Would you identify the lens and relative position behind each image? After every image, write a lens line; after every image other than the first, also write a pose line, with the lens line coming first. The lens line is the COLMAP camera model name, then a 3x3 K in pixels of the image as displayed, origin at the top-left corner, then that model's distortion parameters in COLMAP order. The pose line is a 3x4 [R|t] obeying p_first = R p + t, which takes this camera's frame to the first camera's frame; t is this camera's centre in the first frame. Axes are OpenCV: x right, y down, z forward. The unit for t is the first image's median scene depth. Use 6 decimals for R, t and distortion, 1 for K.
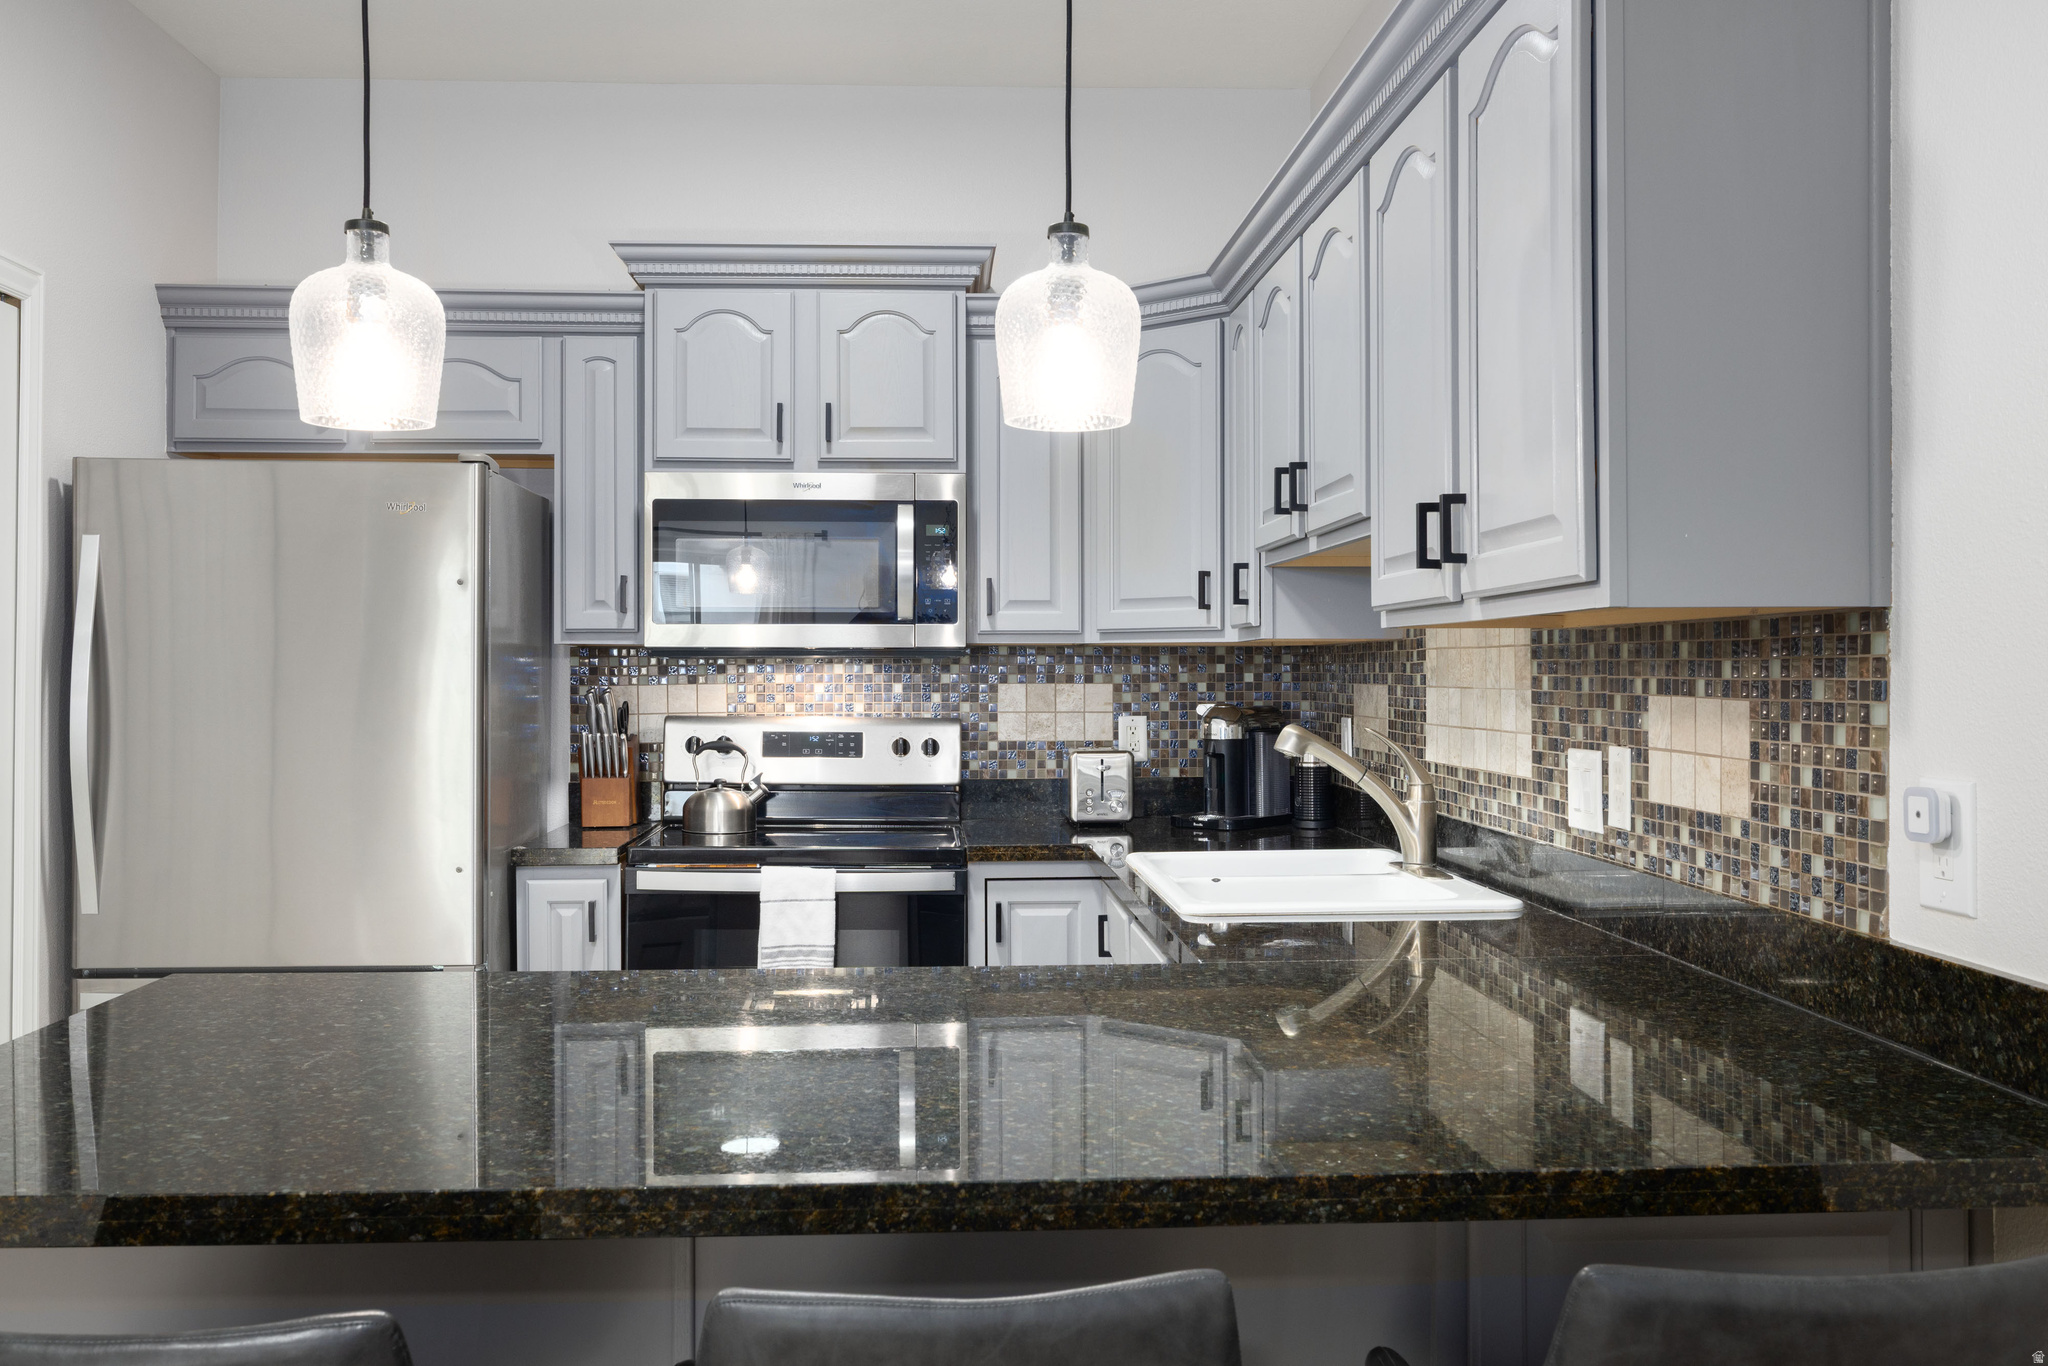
lens RADIAL K [[1759.0, 0, 982.2], [0, 1759.0, 676.5], [0, 0, 1]] dist [-0.001523, 0.001218]
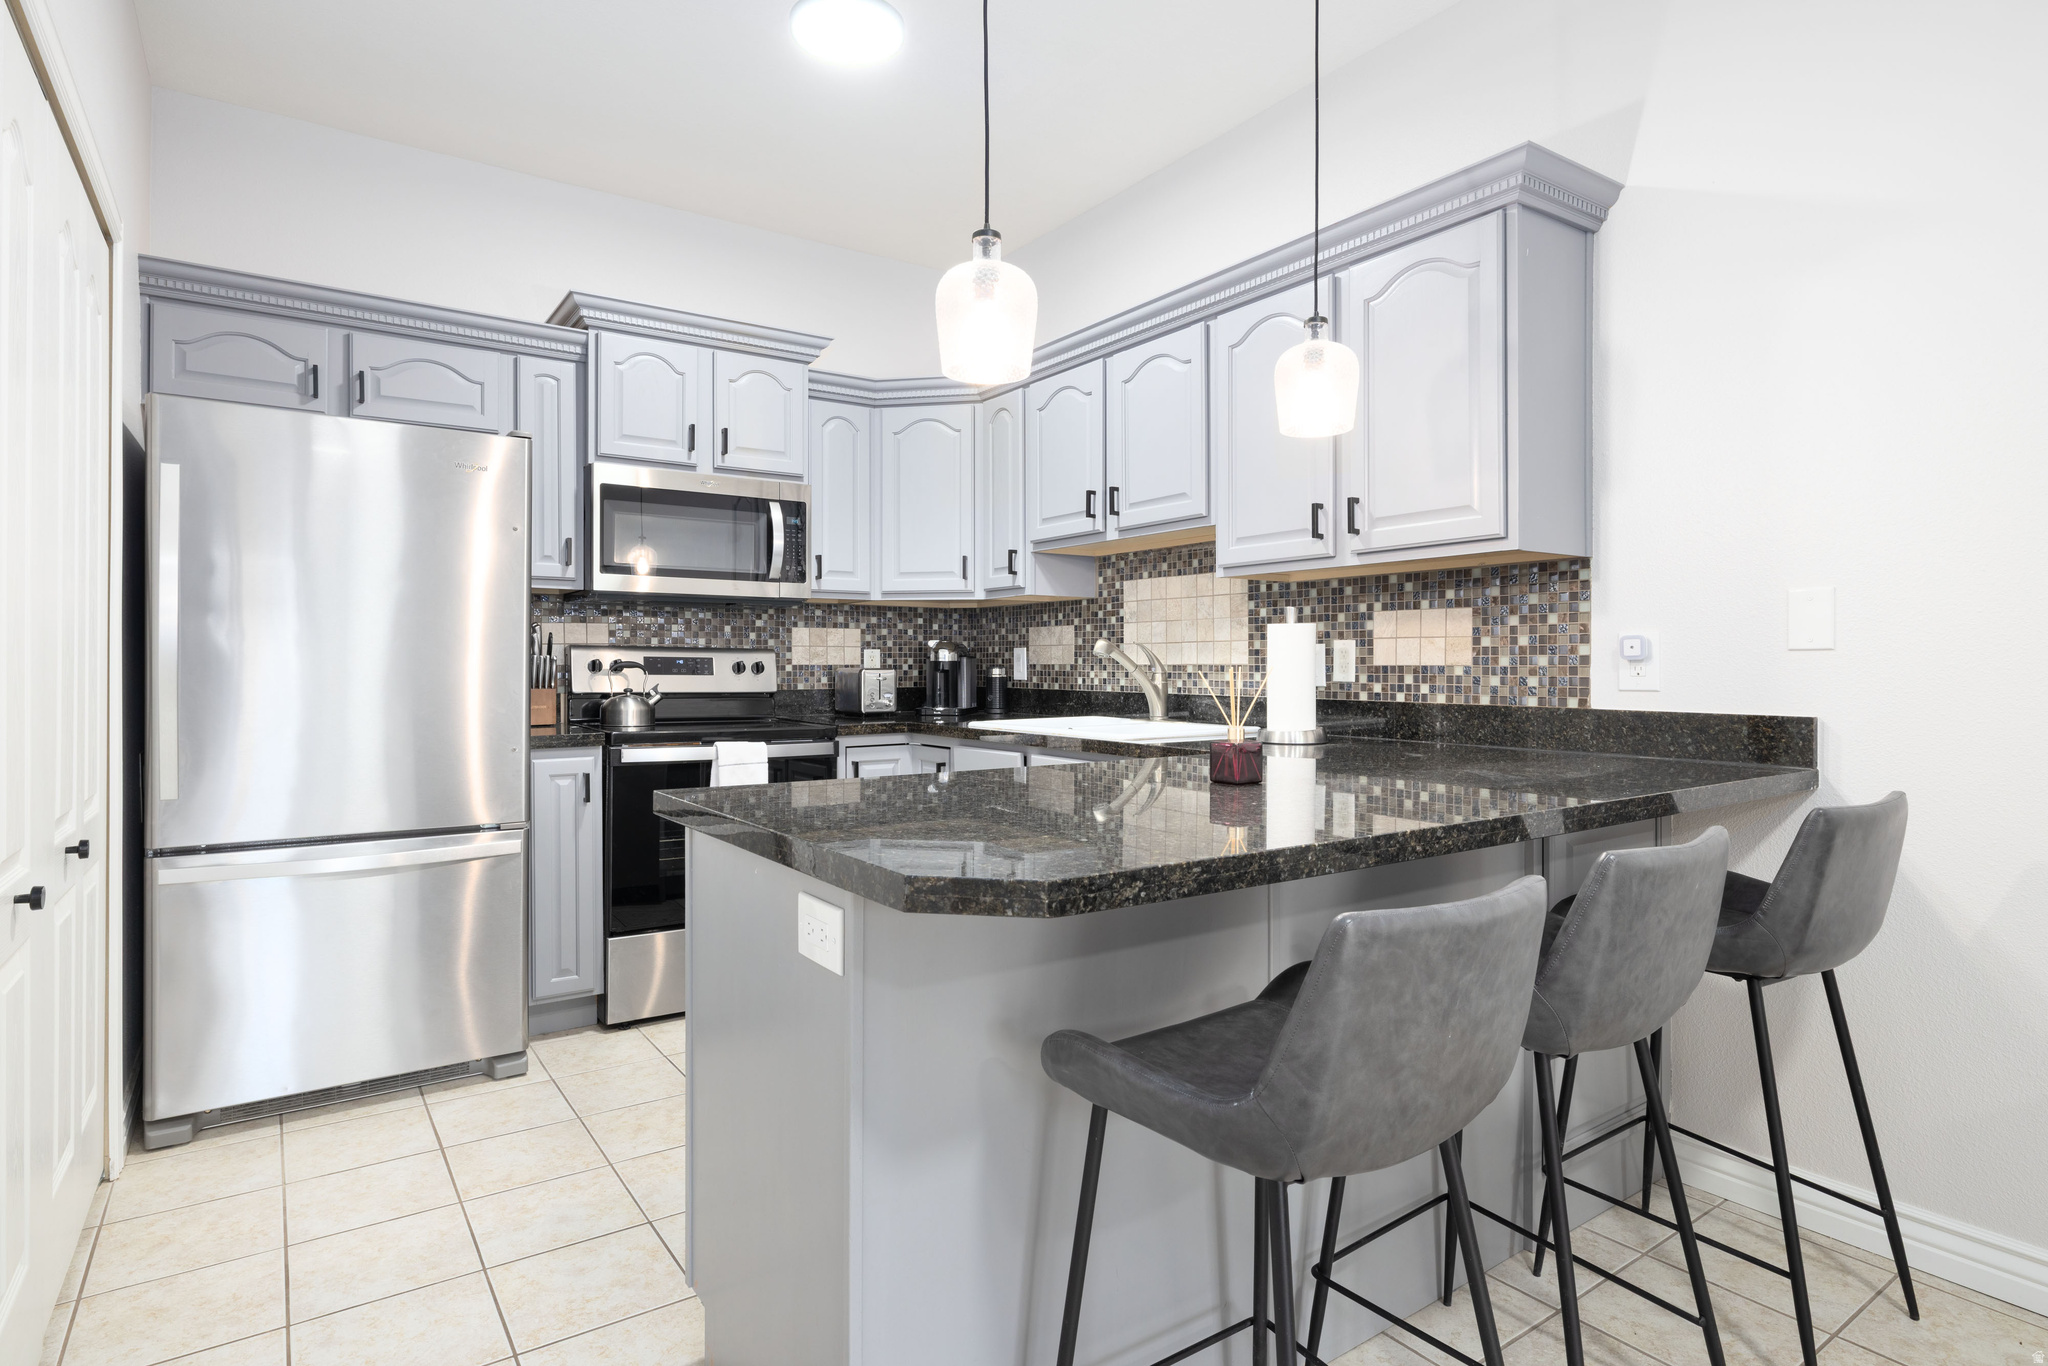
lens RADIAL K [[1091.7, 0, 1015.5], [0, 1091.7, 669.1], [0, 0, 1]] dist [-0.002968, 0.000147]
pose [[0.846130, 0.000229, 0.532976, -0.360460], [0.000207, 1.000000, -0.000759, 0.044676], [-0.532976, 0.000753, 0.846130, 0.103105]]
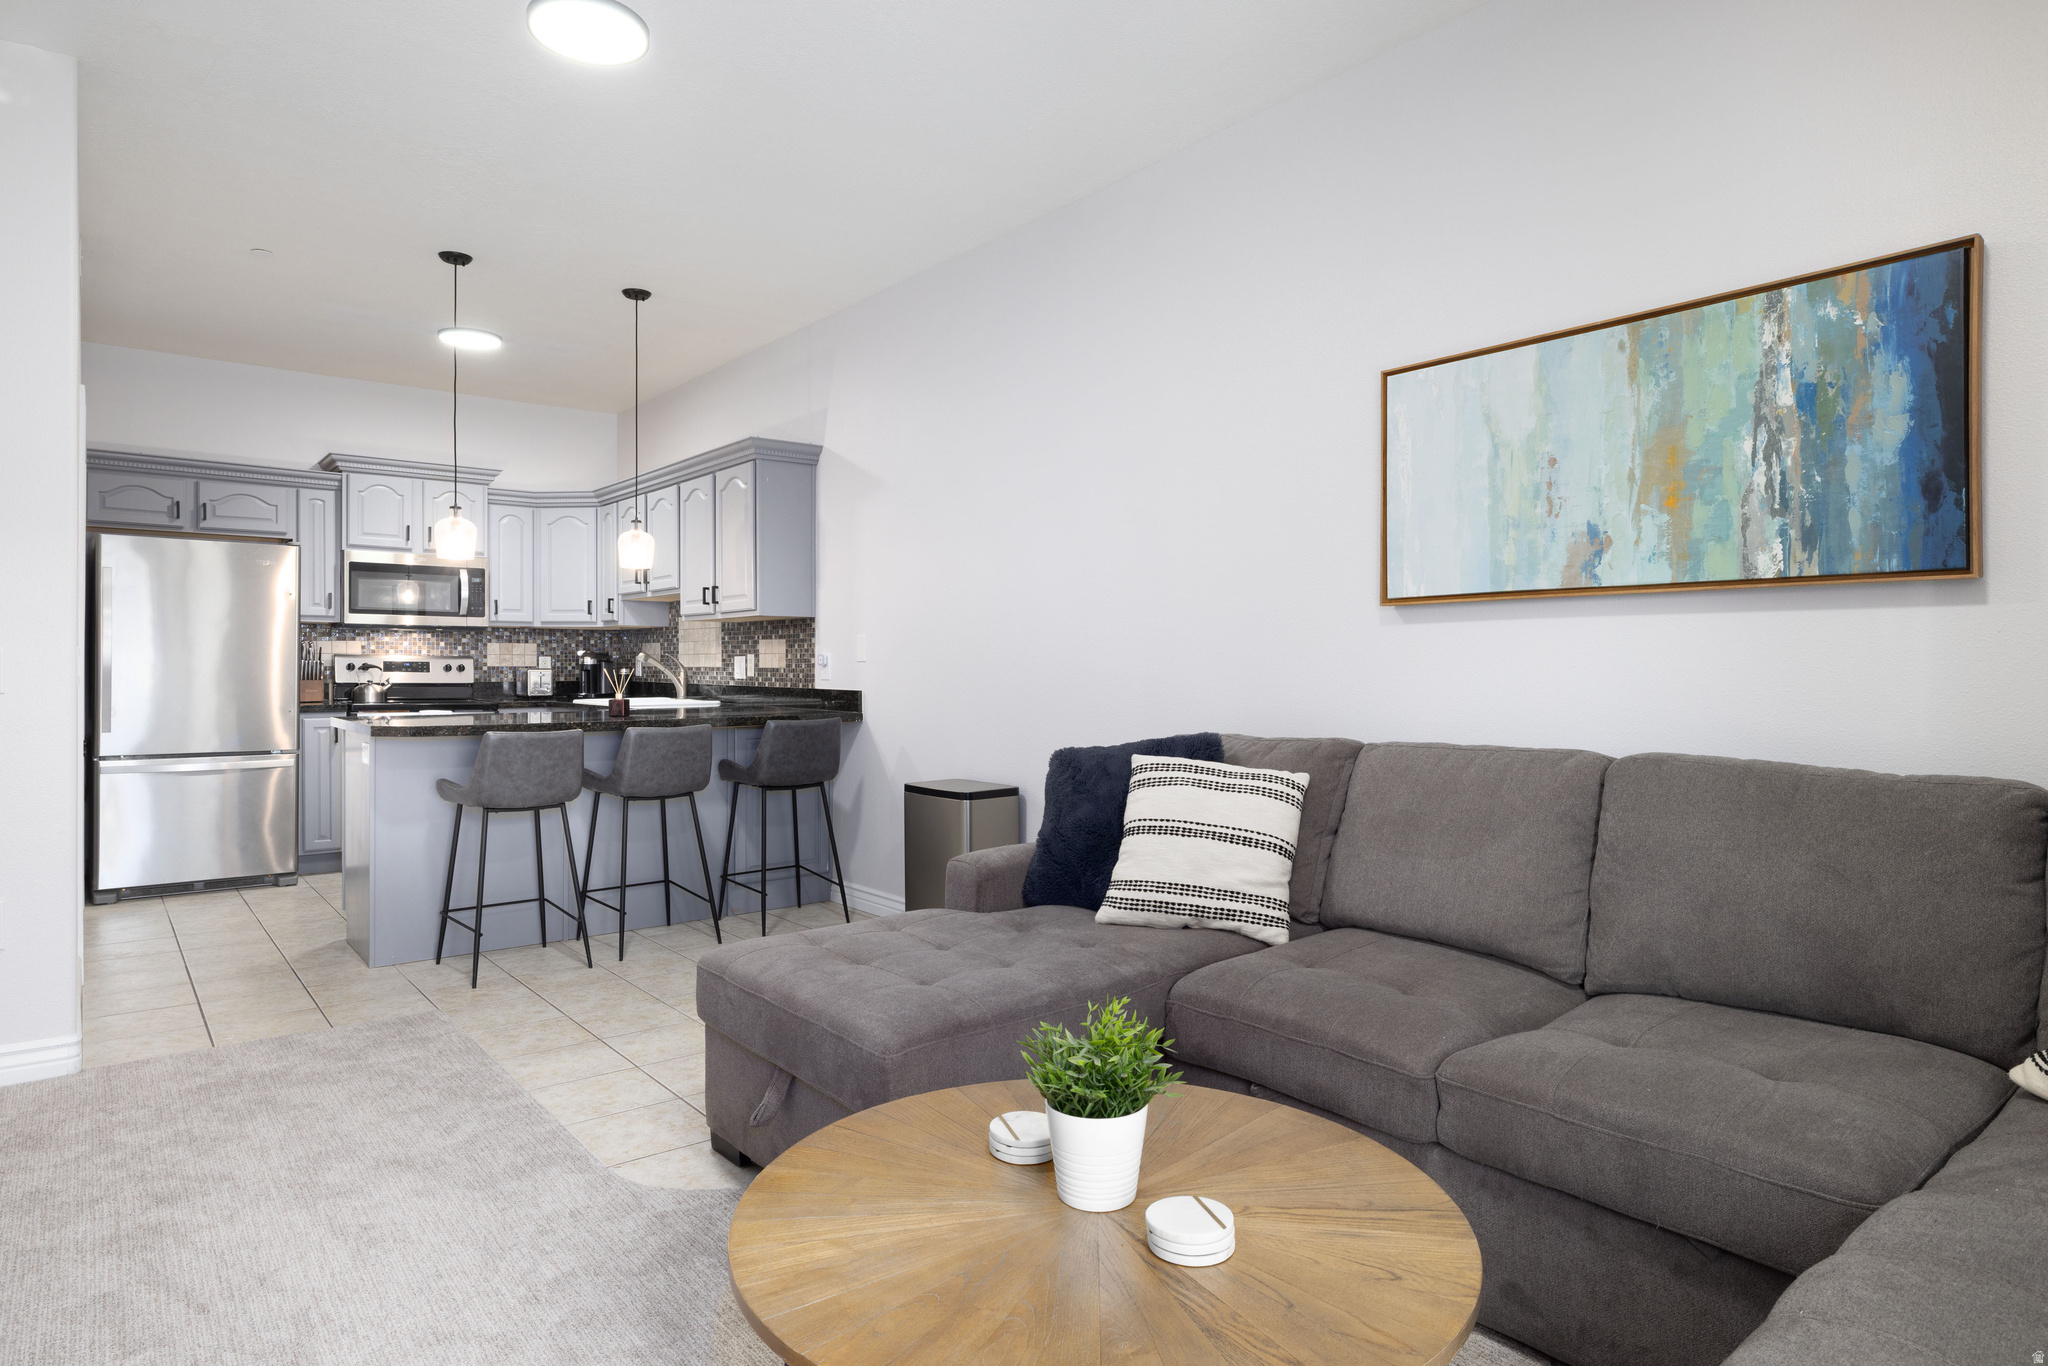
lens RADIAL K [[1178.4, 0, 1023.1], [0, 1178.4, 671.0], [0, 0, 1]] dist [0.002078, -0.000042]
pose [[0.802444, 0.001025, 0.596727, -0.400055], [-0.001842, 0.999998, 0.000759, 0.044036], [-0.596725, -0.001708, 0.802444, -0.810725]]
